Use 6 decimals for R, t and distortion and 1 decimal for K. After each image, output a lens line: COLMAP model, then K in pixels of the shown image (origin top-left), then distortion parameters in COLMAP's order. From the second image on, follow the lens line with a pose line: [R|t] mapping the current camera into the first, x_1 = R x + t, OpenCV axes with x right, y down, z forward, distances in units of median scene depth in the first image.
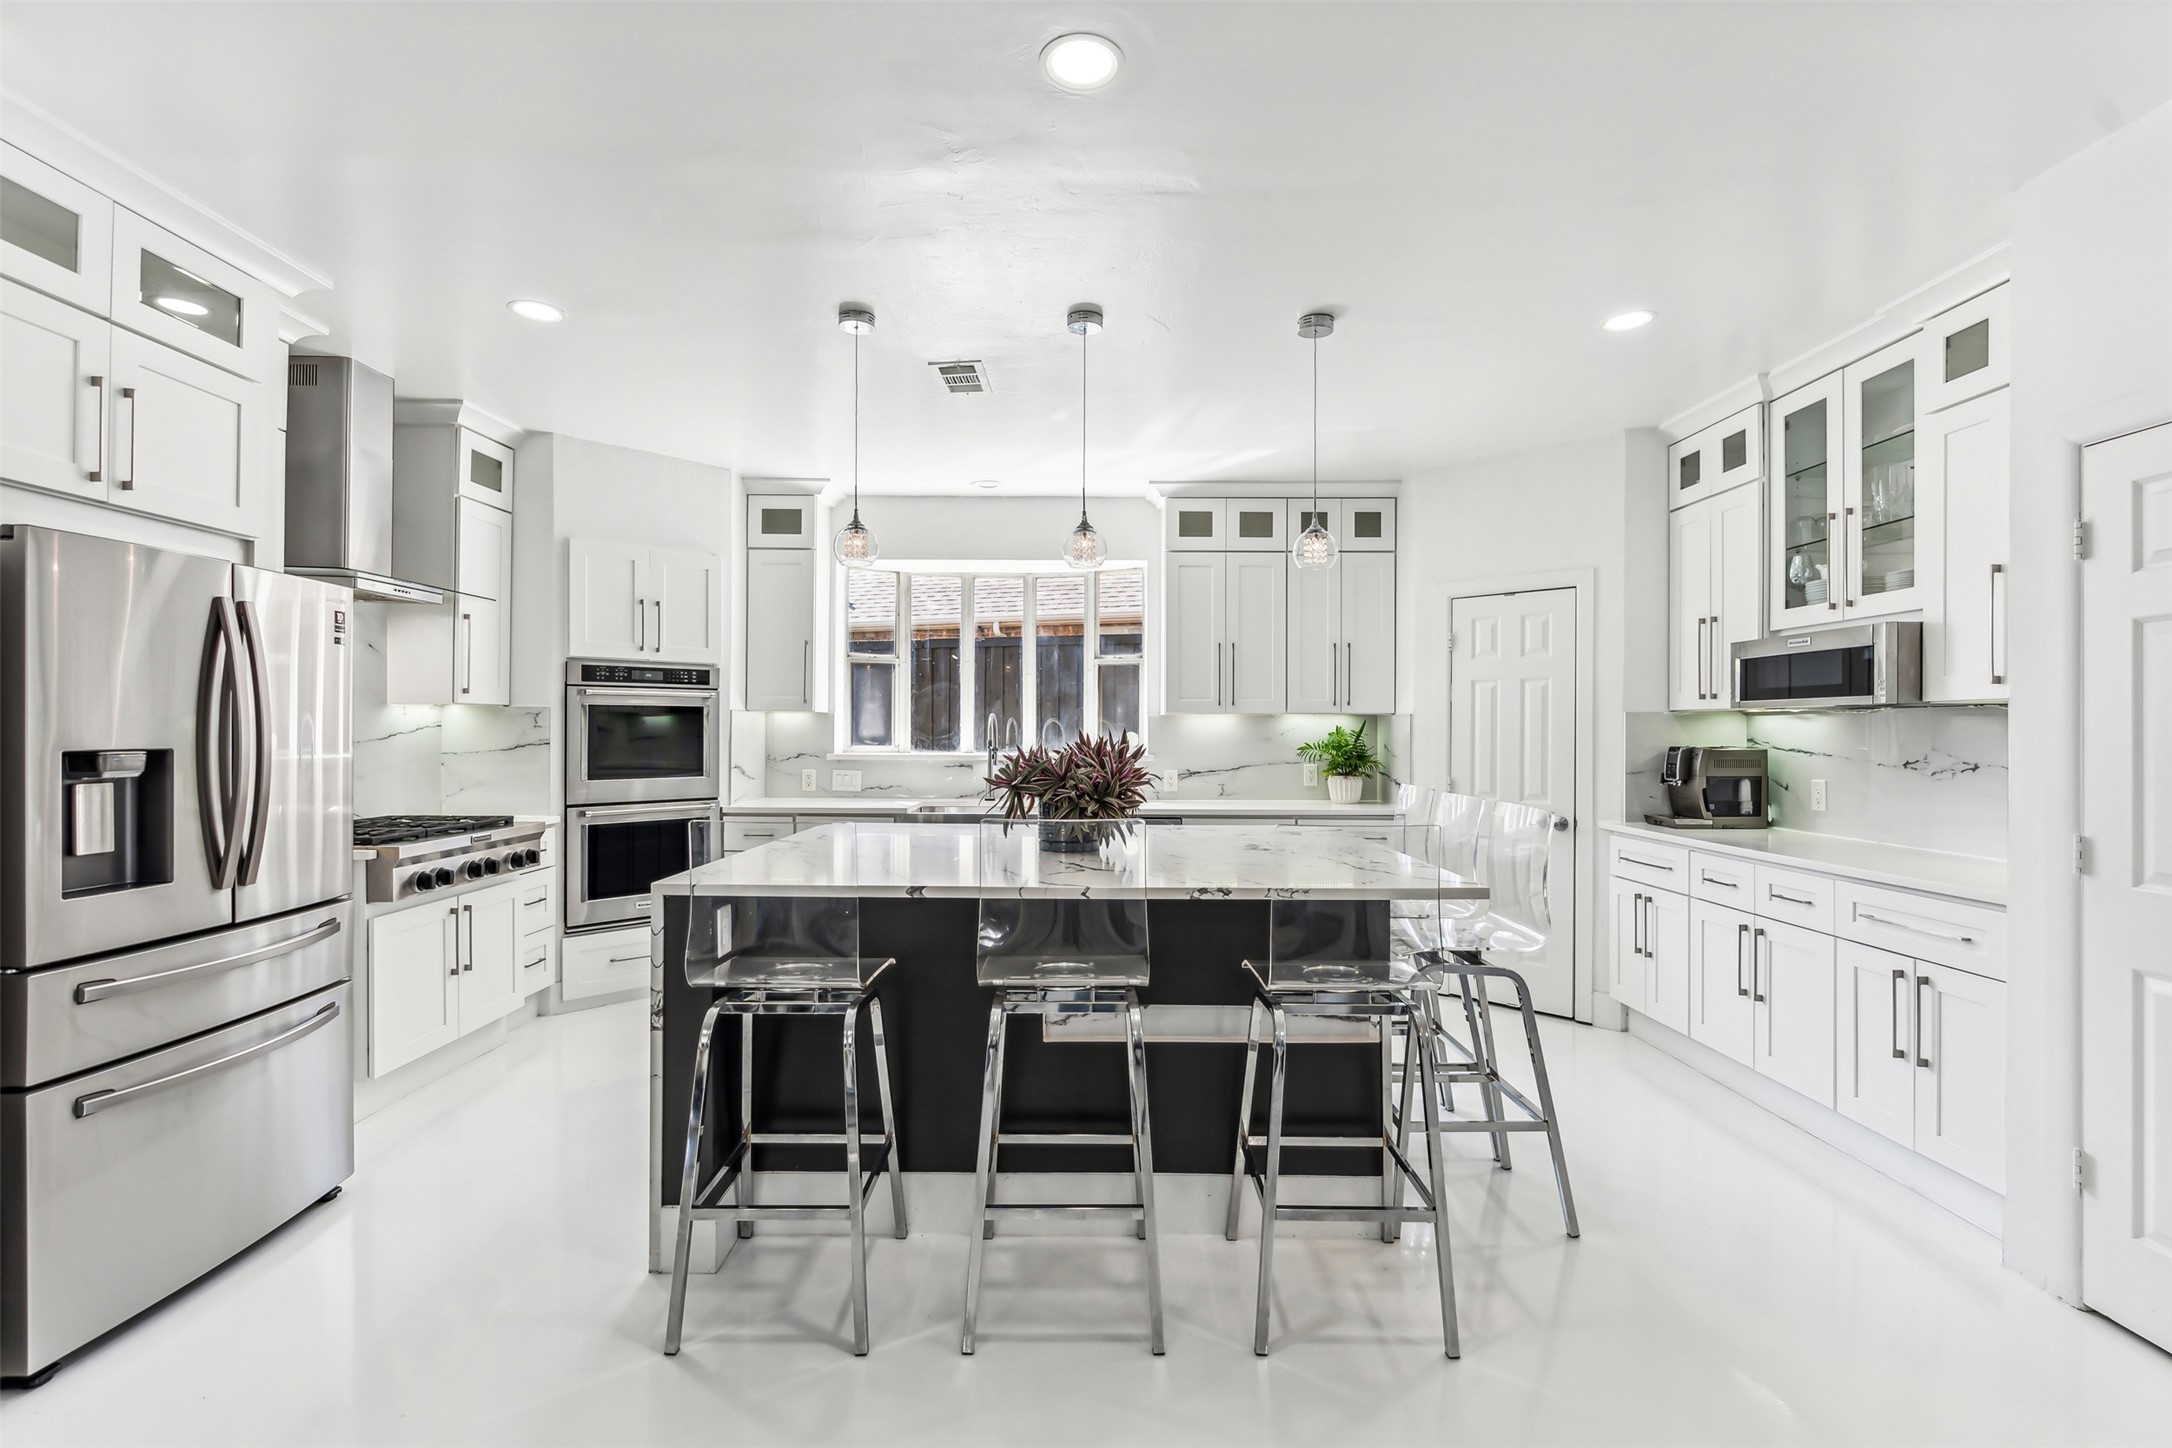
lens RADIAL K [[989.9, 0, 1091.3], [0, 989.9, 726.2], [0, 0, 1]] dist [-0.016076, 0.006200]
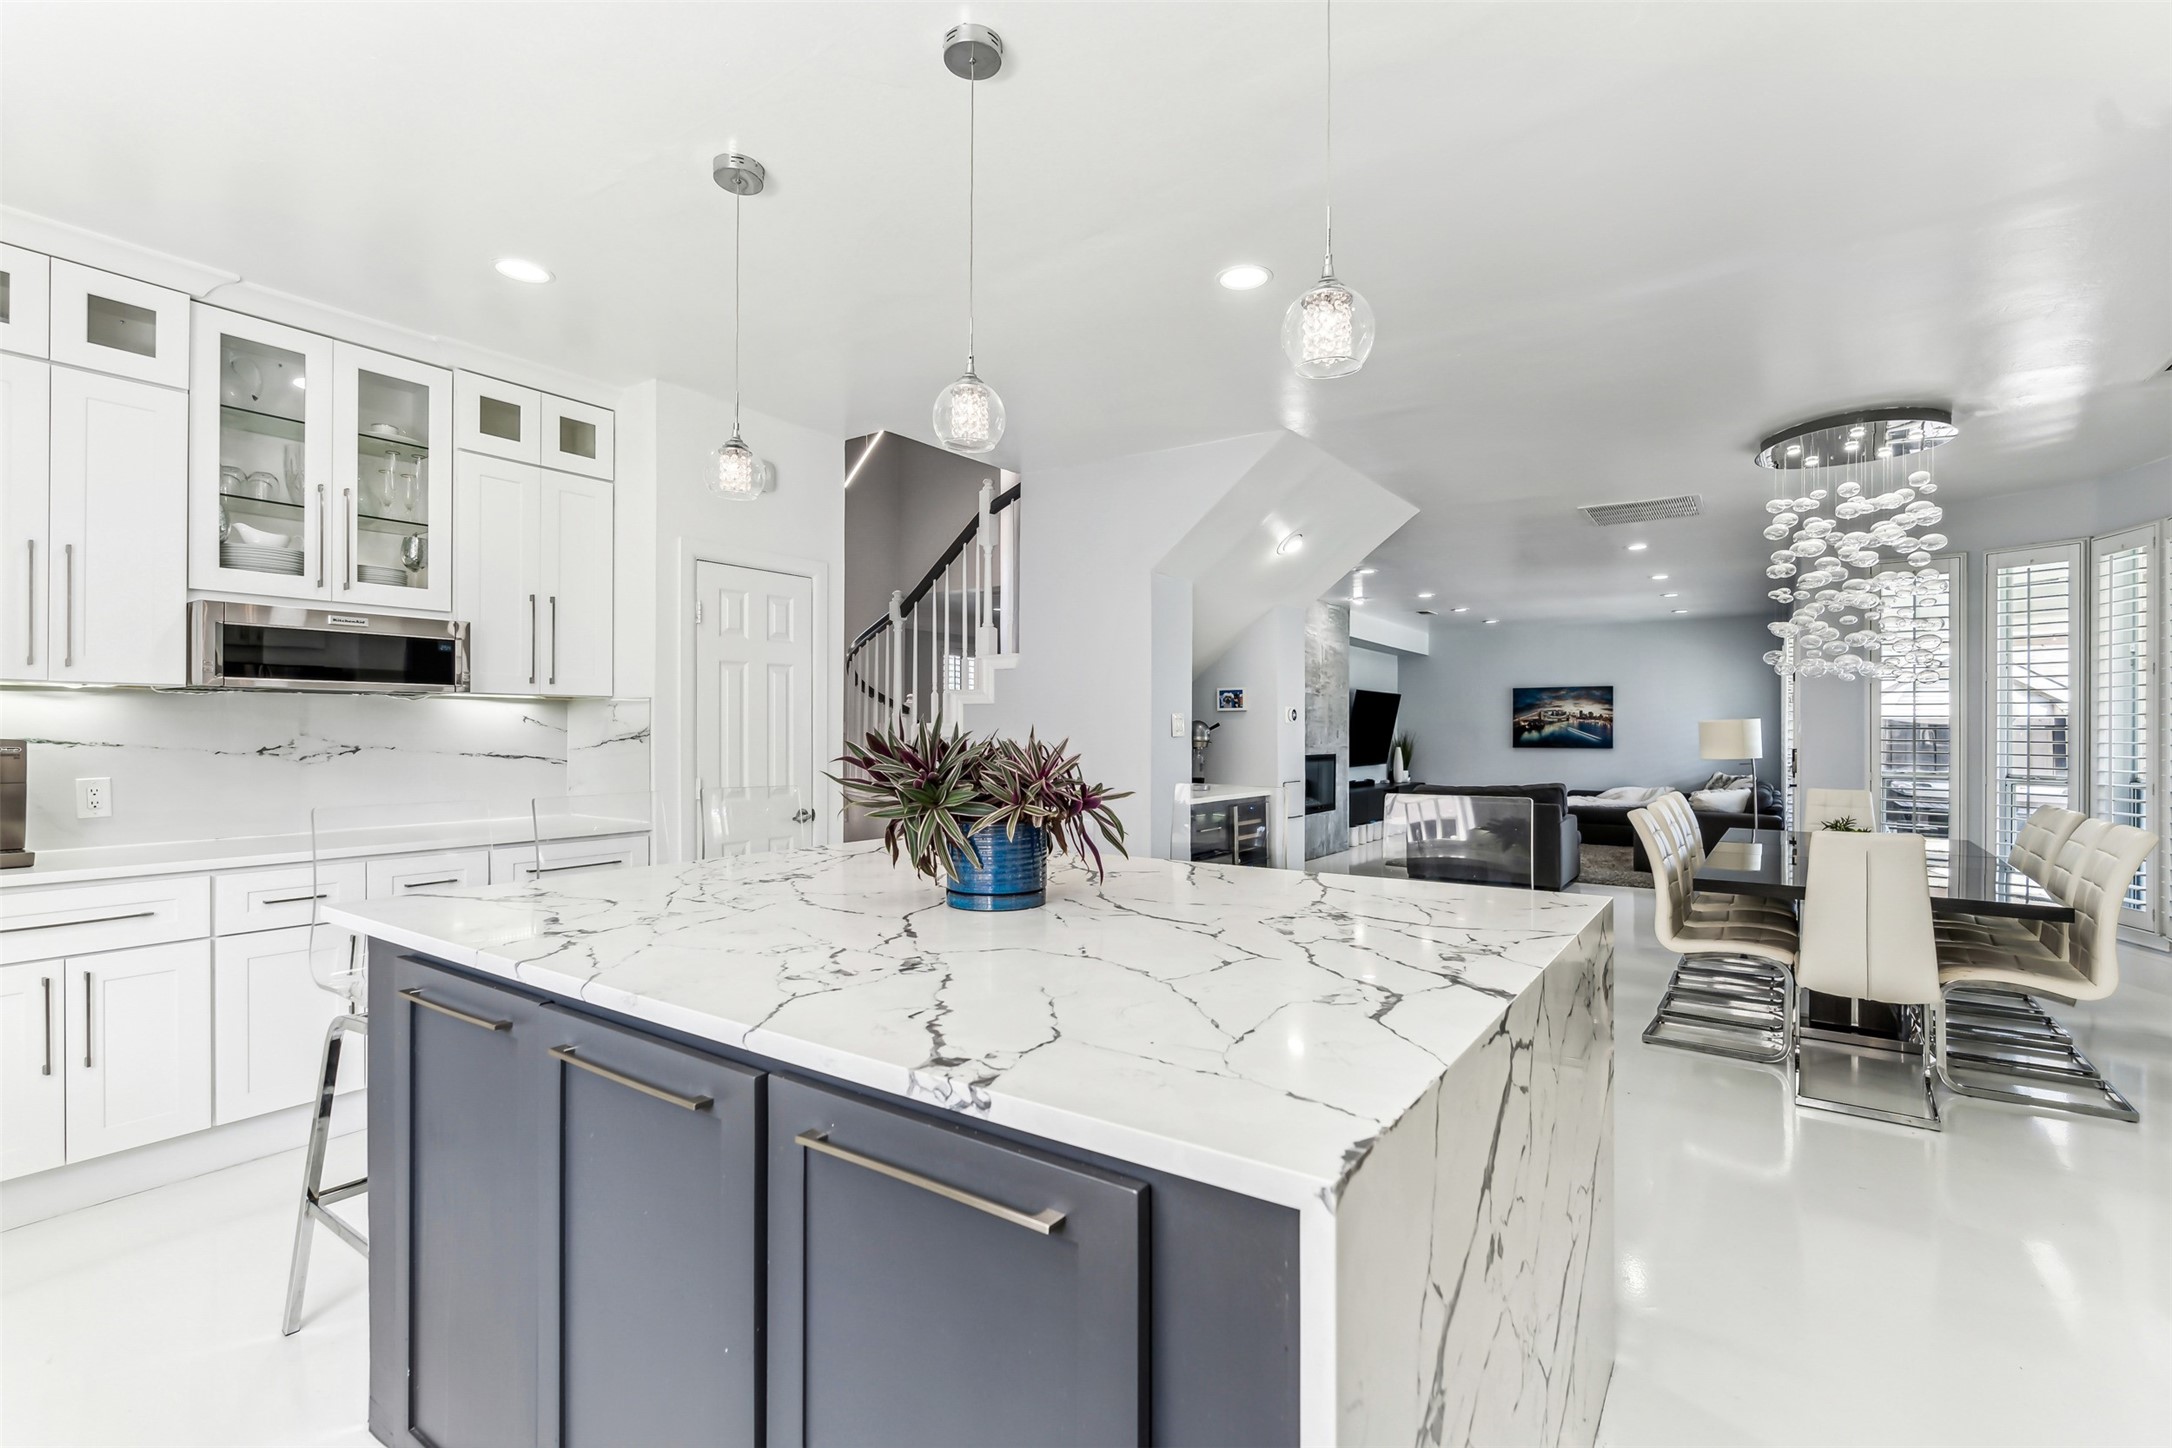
lens RADIAL K [[989.9, 0, 1093.3], [0, 989.9, 729.3], [0, 0, 1]] dist [-0.016076, 0.006200]
pose [[-0.817425, -0.004650, 0.576016, -0.312948], [-0.008160, 0.999961, -0.003508, 0.011913], [-0.575977, -0.007567, -0.817431, 1.052711]]
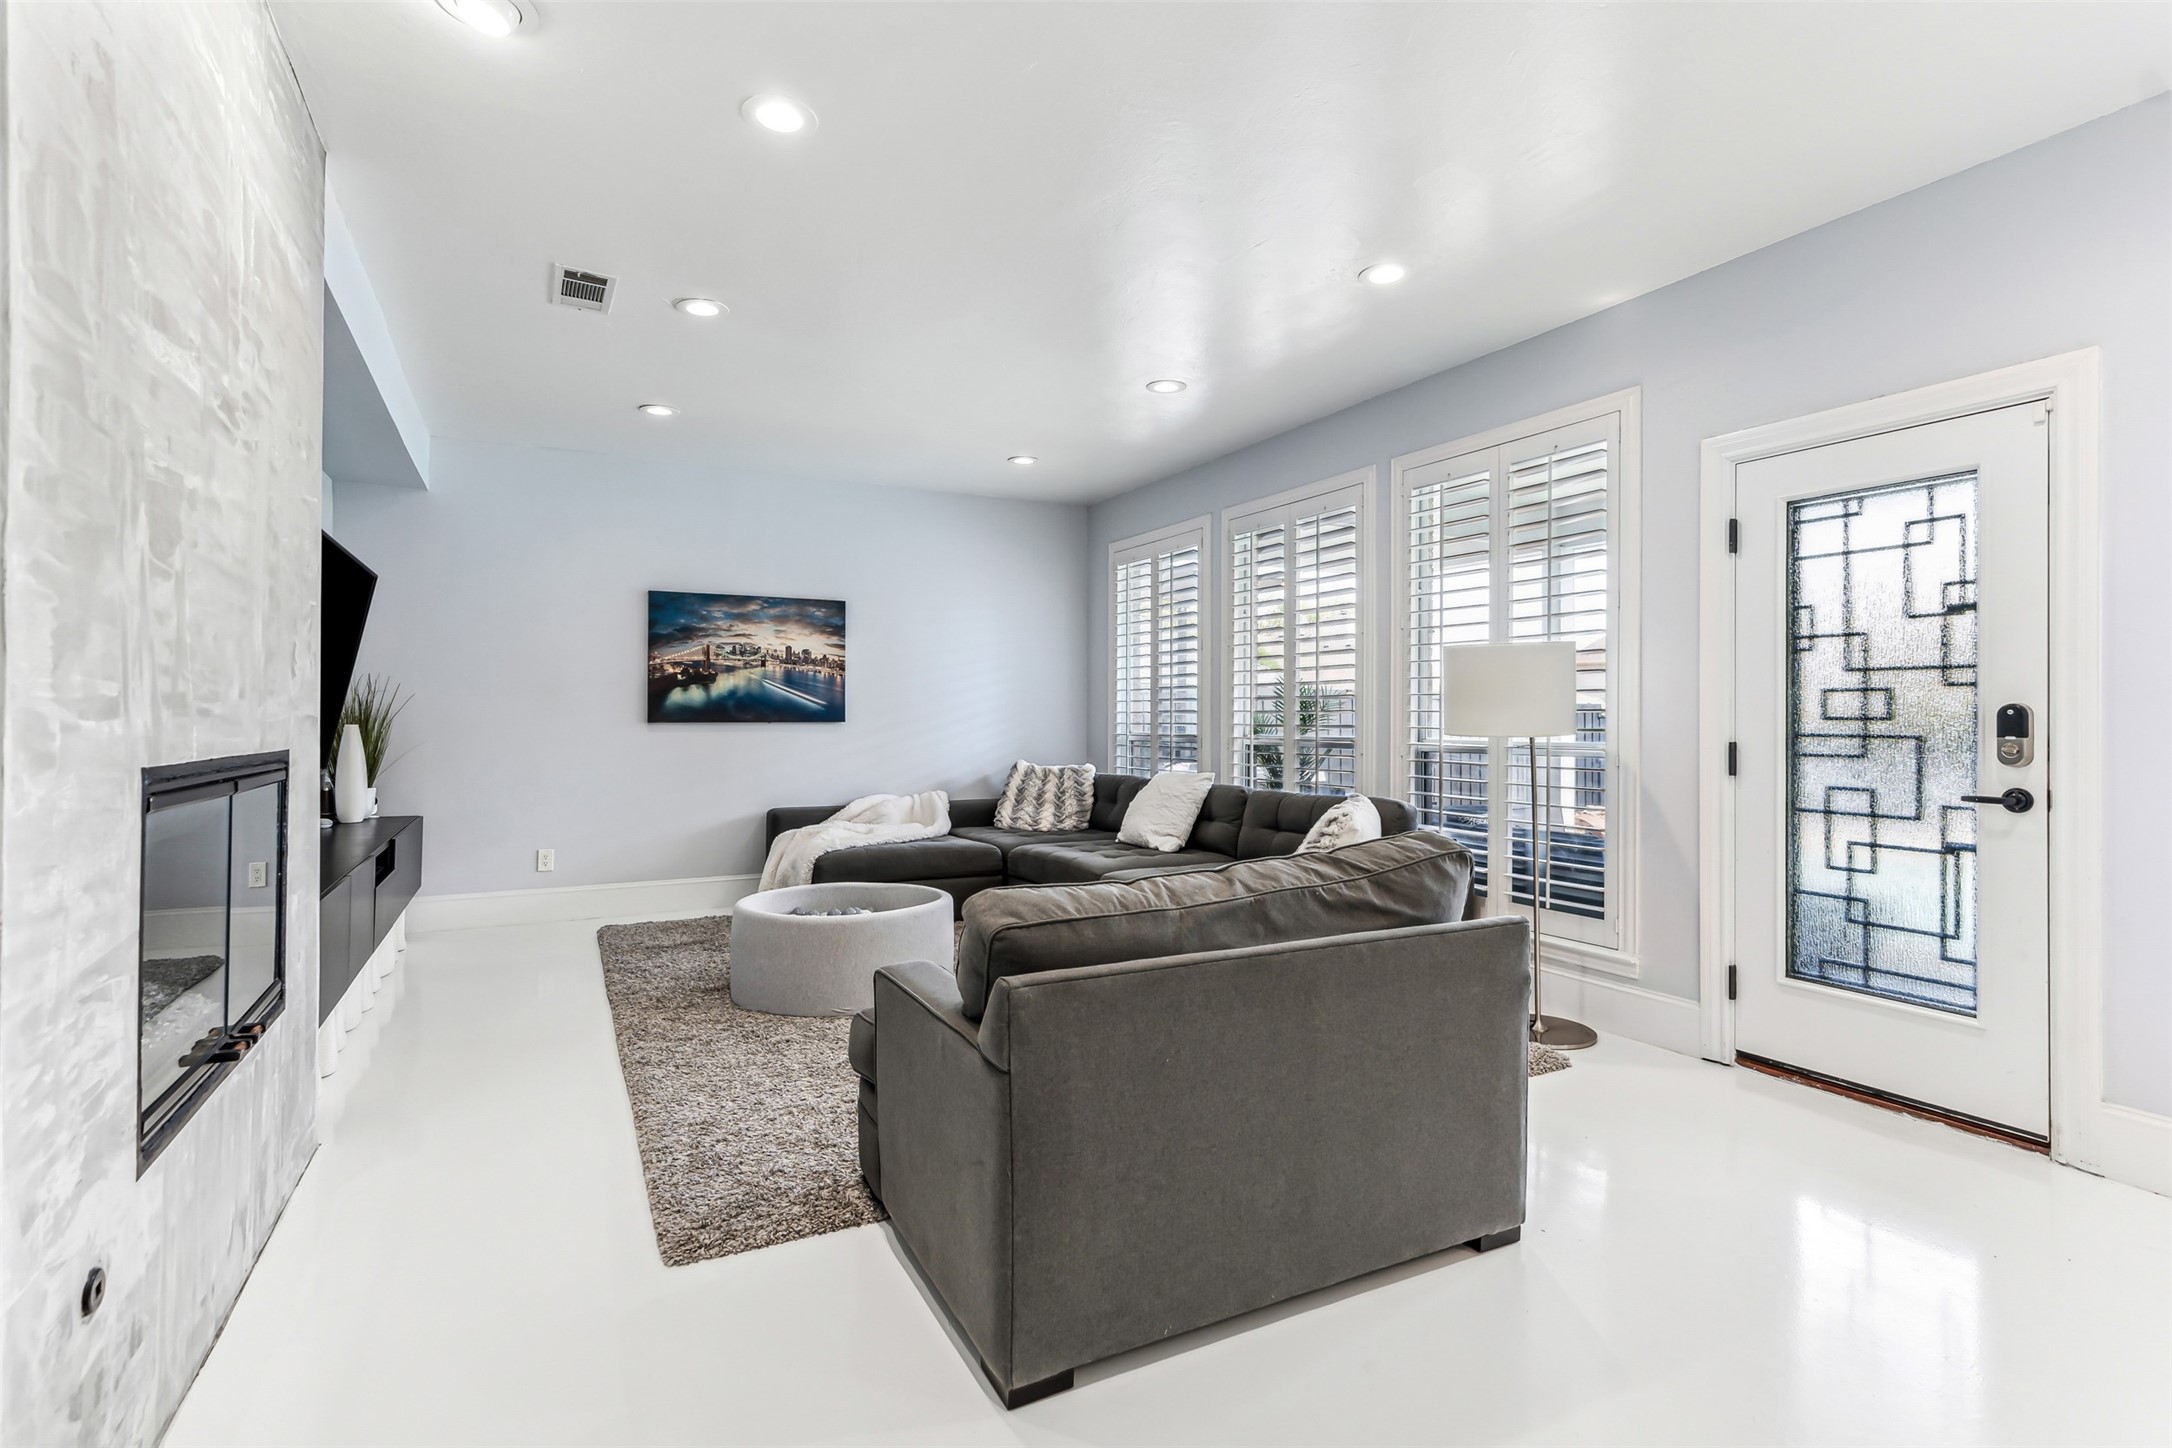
lens RADIAL K [[989.9, 0, 1092.0], [0, 989.9, 718.9], [0, 0, 1]] dist [-0.016076, 0.006200]
pose [[-0.880511, -0.003368, -0.474014, 0.457245], [-0.003081, 0.999994, -0.001384, 0.040554], [0.474016, 0.000242, -0.880516, -0.634713]]
